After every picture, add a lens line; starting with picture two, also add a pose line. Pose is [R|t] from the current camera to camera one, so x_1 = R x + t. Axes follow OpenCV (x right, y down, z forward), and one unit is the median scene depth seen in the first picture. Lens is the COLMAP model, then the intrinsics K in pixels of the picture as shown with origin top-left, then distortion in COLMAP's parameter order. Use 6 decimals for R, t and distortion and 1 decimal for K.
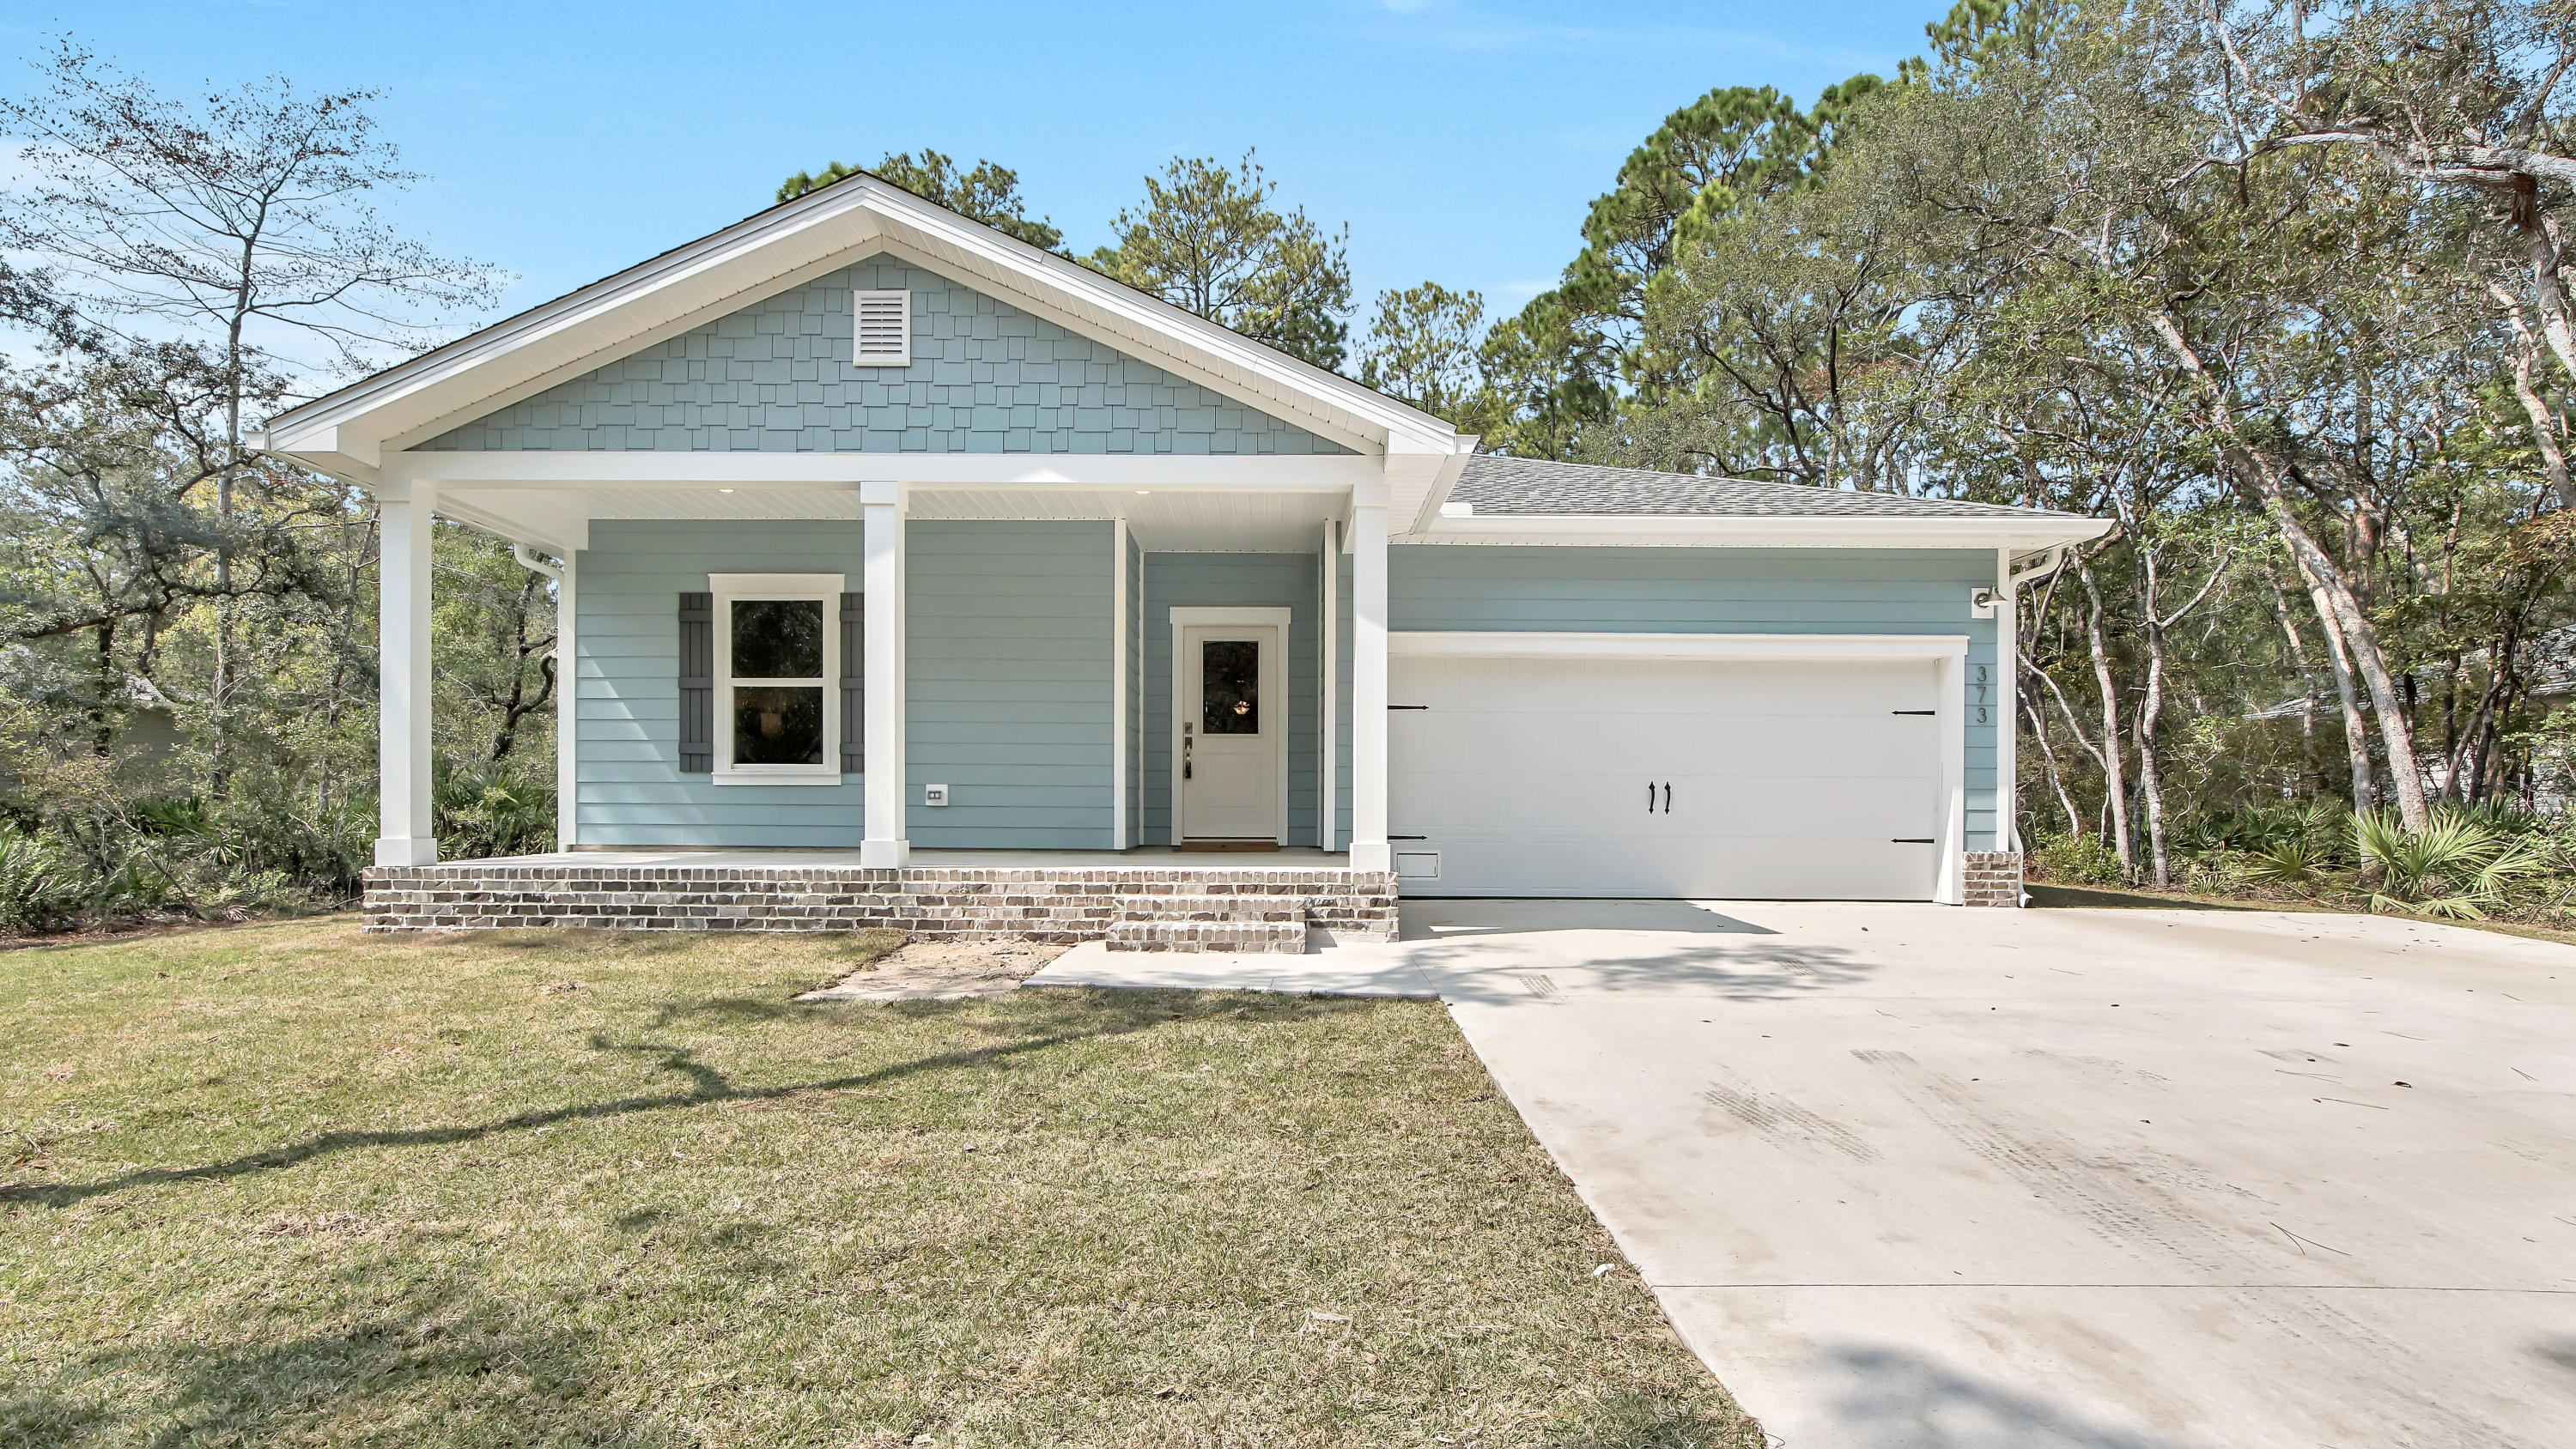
lens RADIAL K [[1194.7, 0, 1215.7], [0, 1194.7, 763.3], [0, 0, 1]] dist [-0.014414, 0.000925]
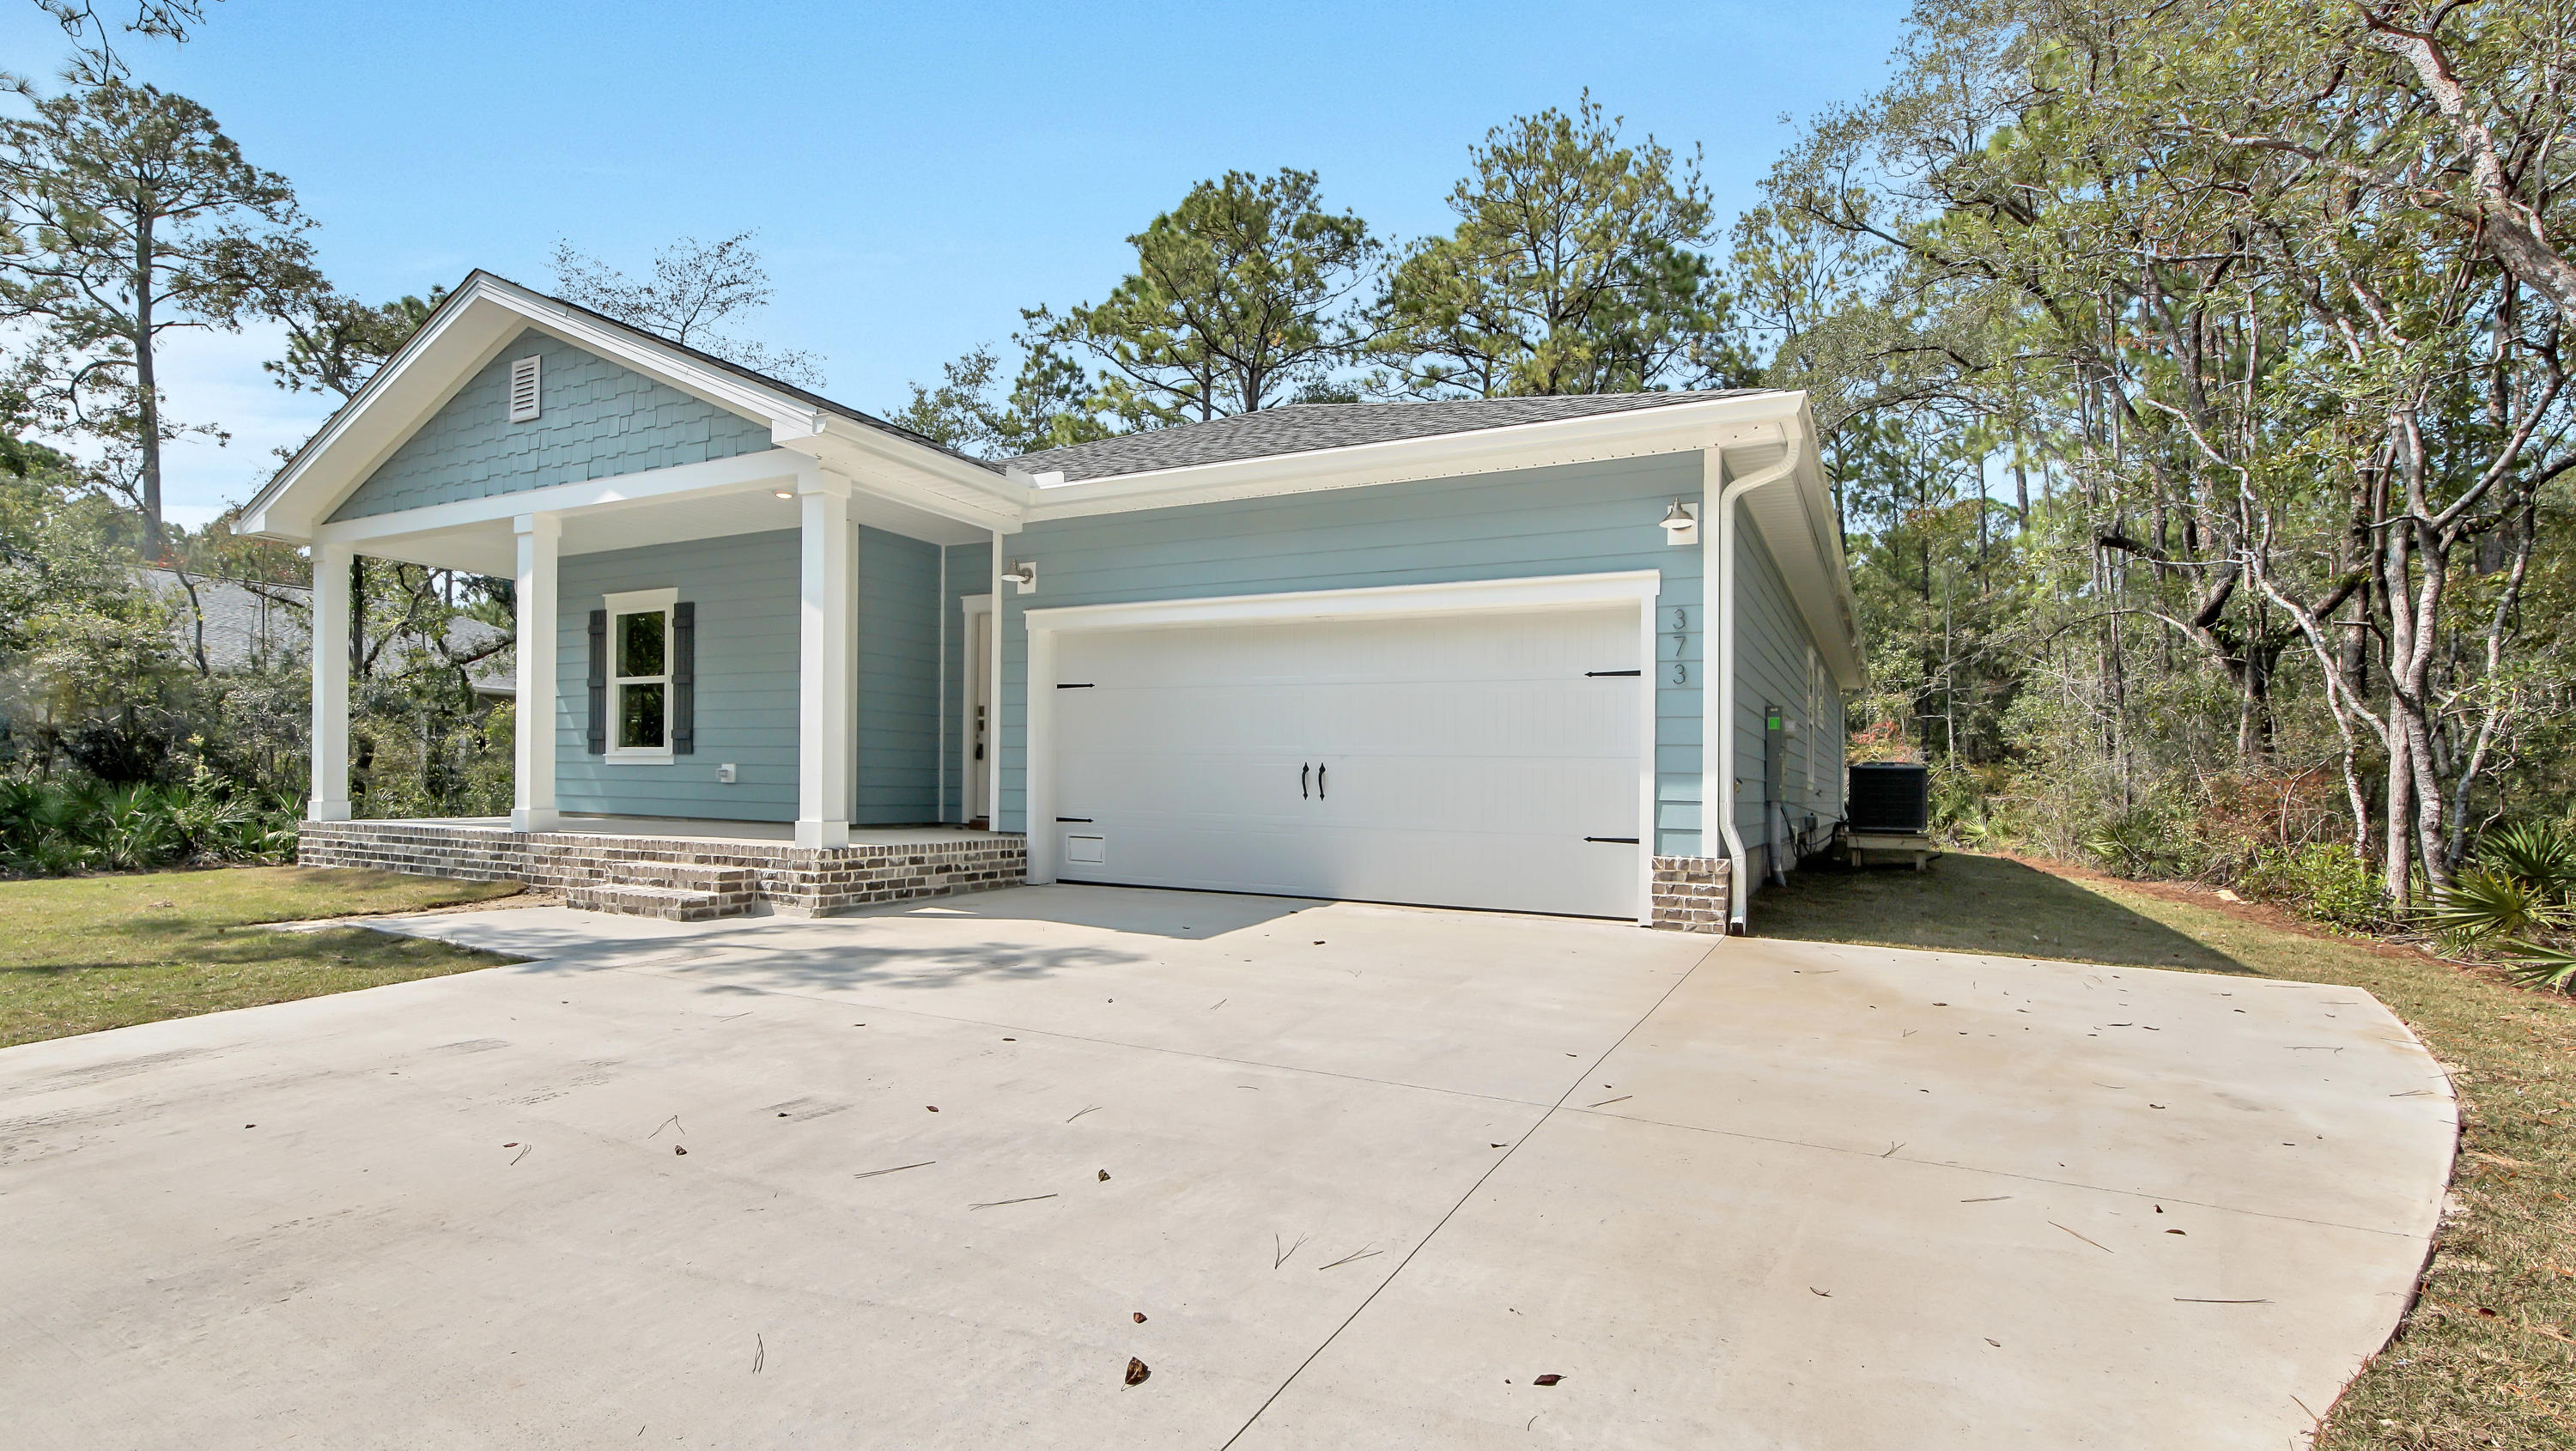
lens RADIAL K [[1194.8, 0, 1277.1], [0, 1194.8, 732.2], [0, 0, 1]] dist [-0.014414, 0.000925]
pose [[0.888562, -0.010650, -0.458633, 0.924684], [0.003741, 0.999865, -0.015970, 0.008618], [0.458741, 0.012475, 0.888482, 0.264461]]
